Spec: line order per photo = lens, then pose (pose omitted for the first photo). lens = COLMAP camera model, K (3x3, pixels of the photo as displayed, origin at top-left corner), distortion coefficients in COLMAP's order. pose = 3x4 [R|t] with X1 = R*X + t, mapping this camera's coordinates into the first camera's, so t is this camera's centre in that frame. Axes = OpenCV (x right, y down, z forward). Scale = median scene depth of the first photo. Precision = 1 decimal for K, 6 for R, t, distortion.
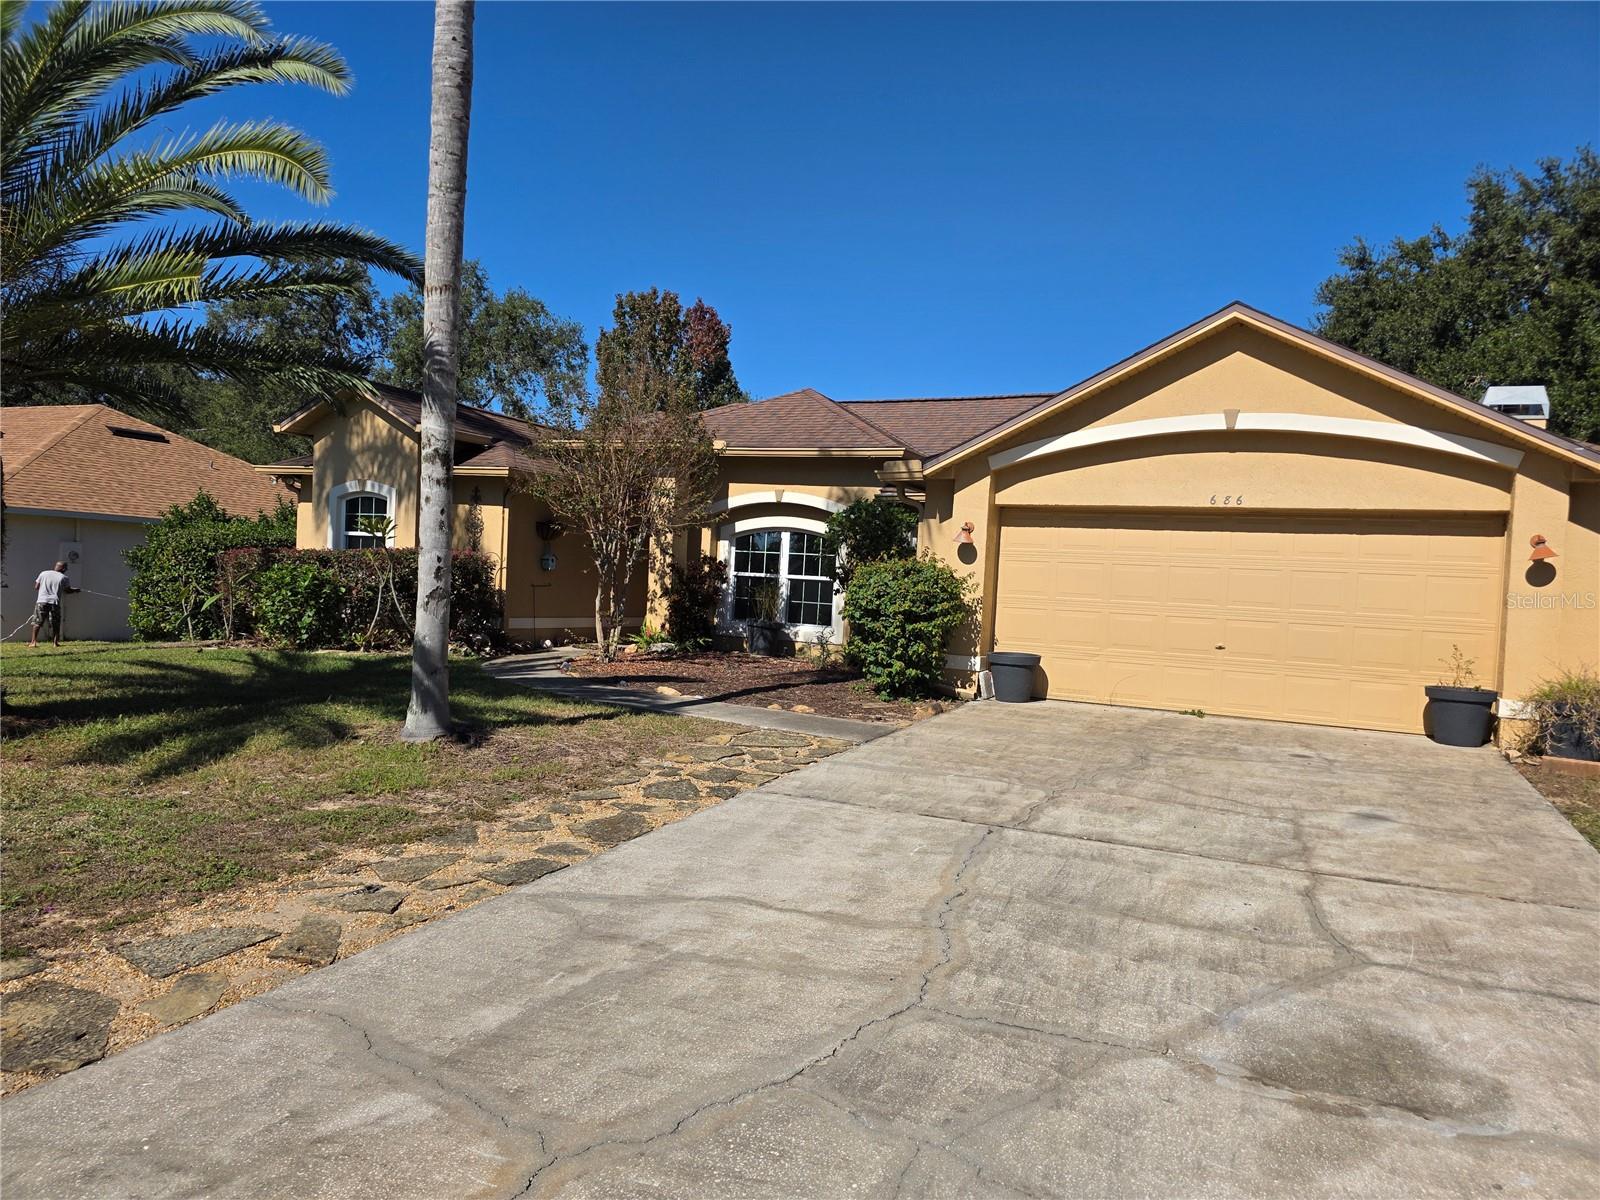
lens RADIAL K [[1089.0, 0, 800.0], [0, 1089.0, 600.0], [0, 0, 1]] dist [0.073927, -0.073141]
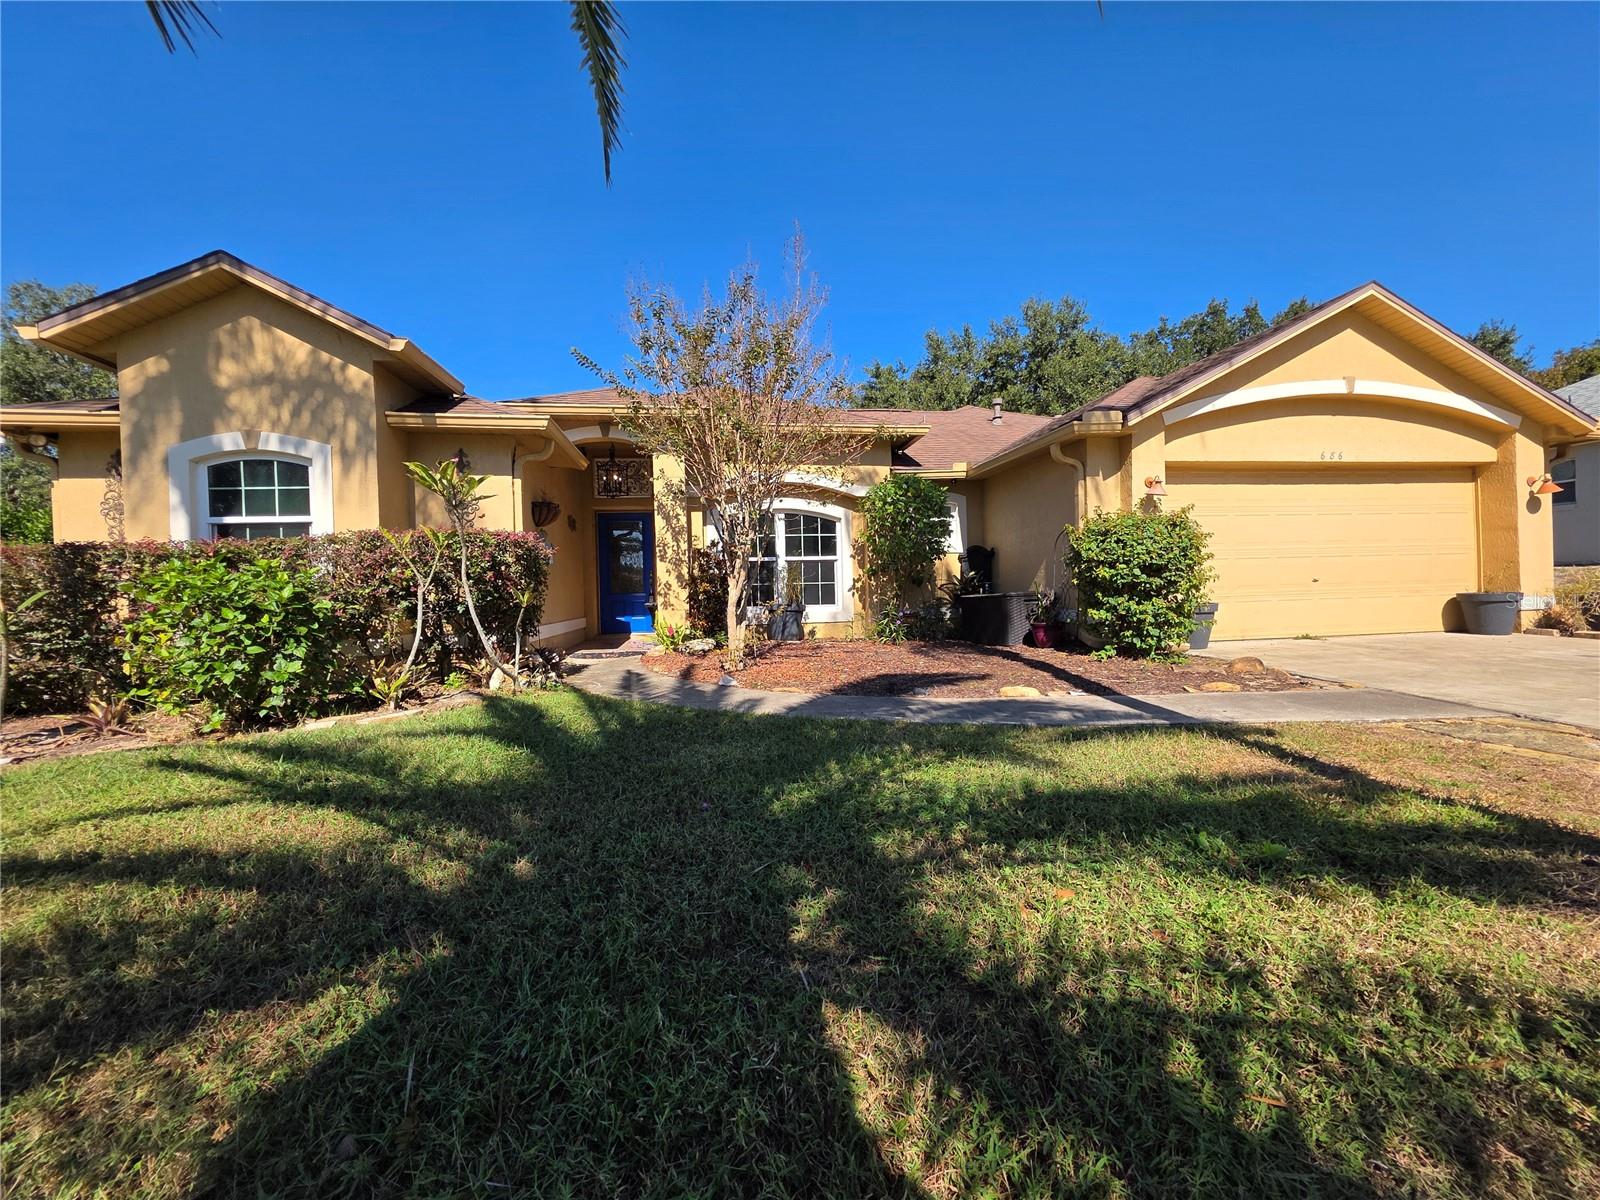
lens RADIAL K [[646.2, 0, 792.8], [0, 646.2, 593.4], [0, 0, 1]] dist [0.001674, -0.000059]
pose [[0.824973, -0.078547, 0.559688, -0.378614], [0.079363, 0.996583, 0.022881, -0.003260], [-0.559572, 0.025543, 0.828388, 0.566082]]
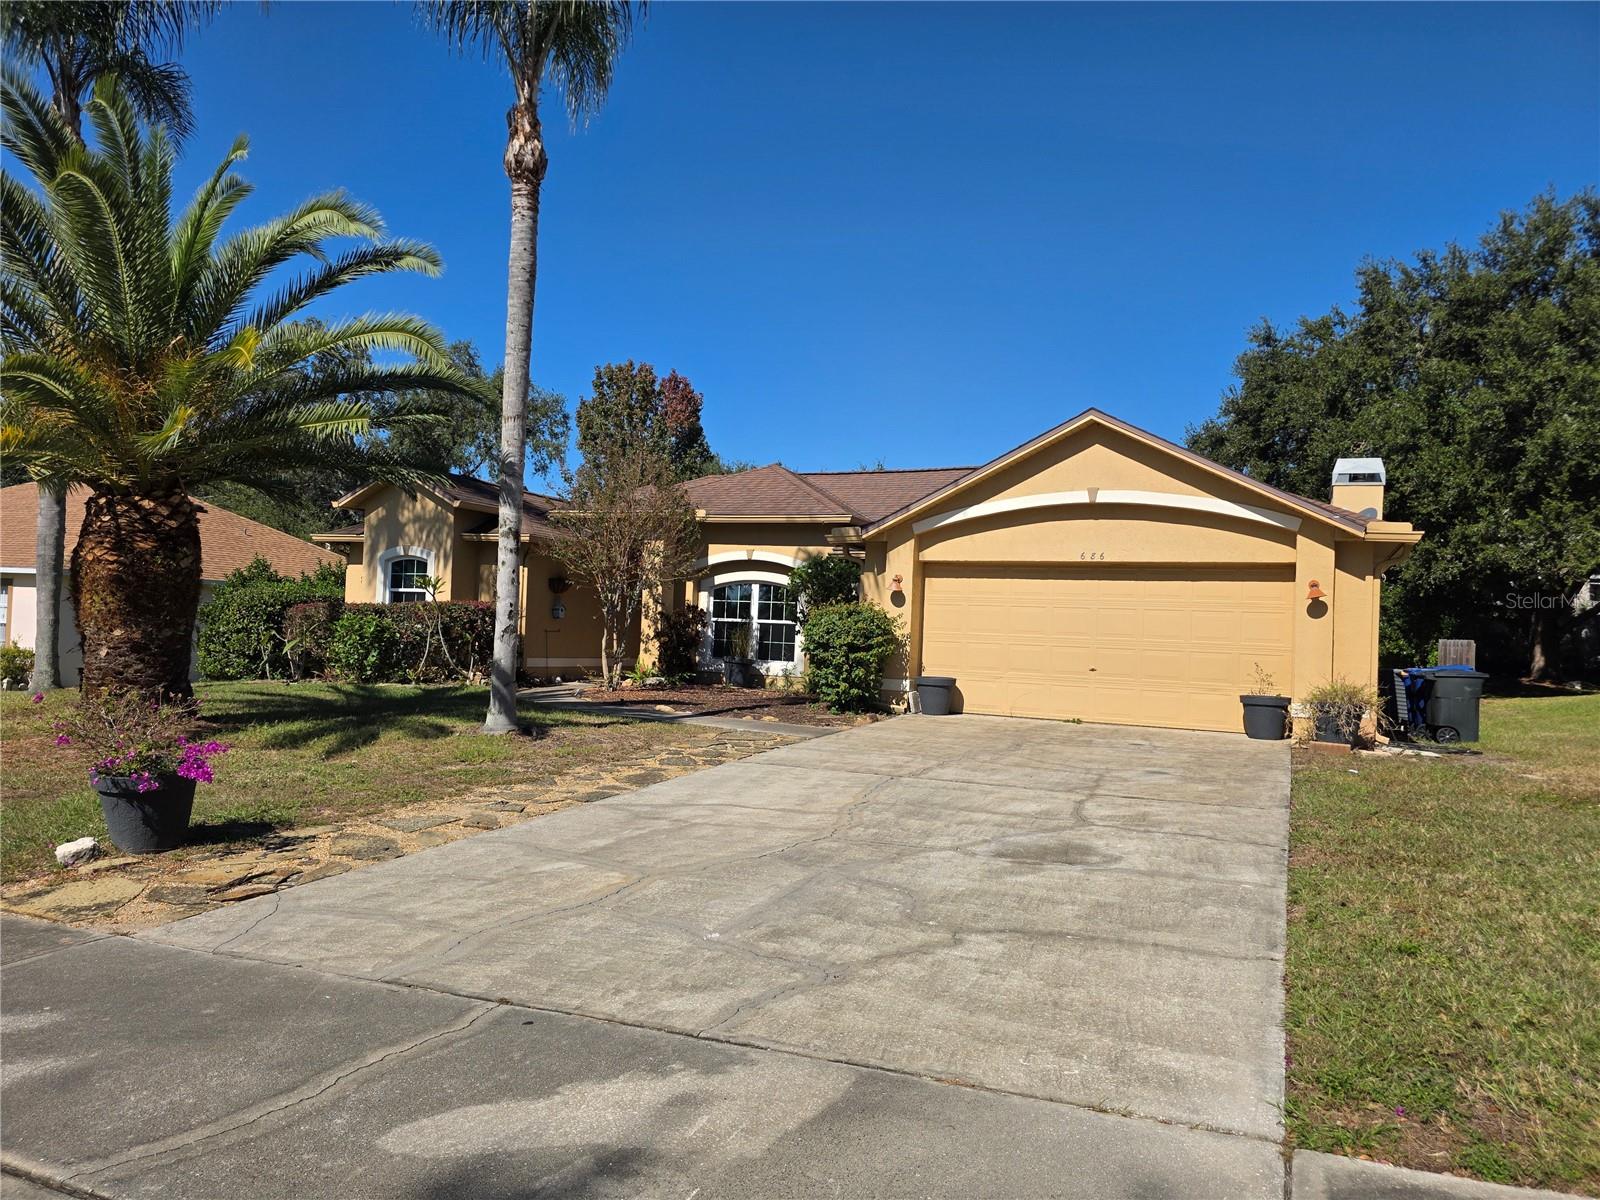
lens RADIAL K [[1089.0, 0, 800.0], [0, 1089.0, 600.0], [0, 0, 1]] dist [0.073927, -0.073141]
pose [[0.999572, -0.011394, 0.026948, 0.003750], [0.012713, 0.998705, -0.049260, 0.017111], [-0.026352, 0.049581, 0.998422, -0.233630]]
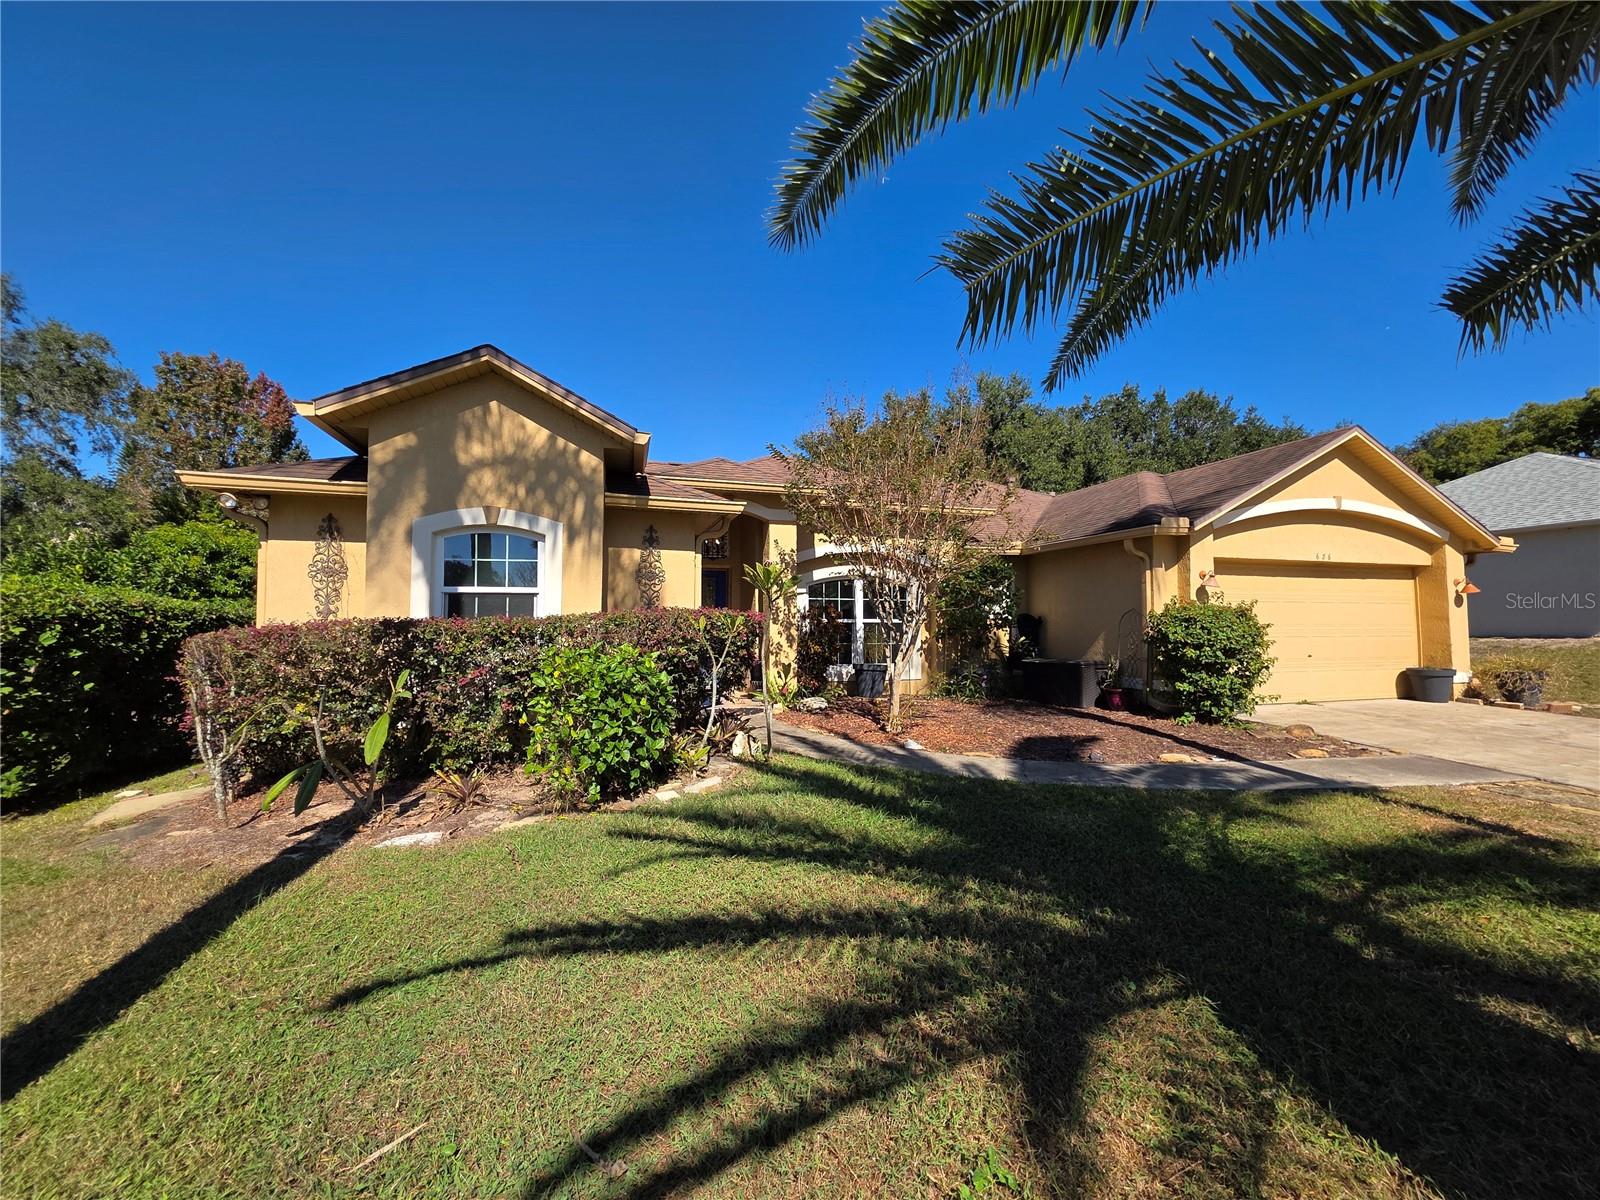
lens RADIAL K [[646.2, 0, 792.8], [0, 646.2, 593.4], [0, 0, 1]] dist [0.001674, -0.000059]
pose [[0.738581, -0.022399, 0.673793, -0.556836], [0.047856, 0.998669, -0.019260, -0.044487], [-0.672464, 0.046470, 0.738669, 0.633521]]
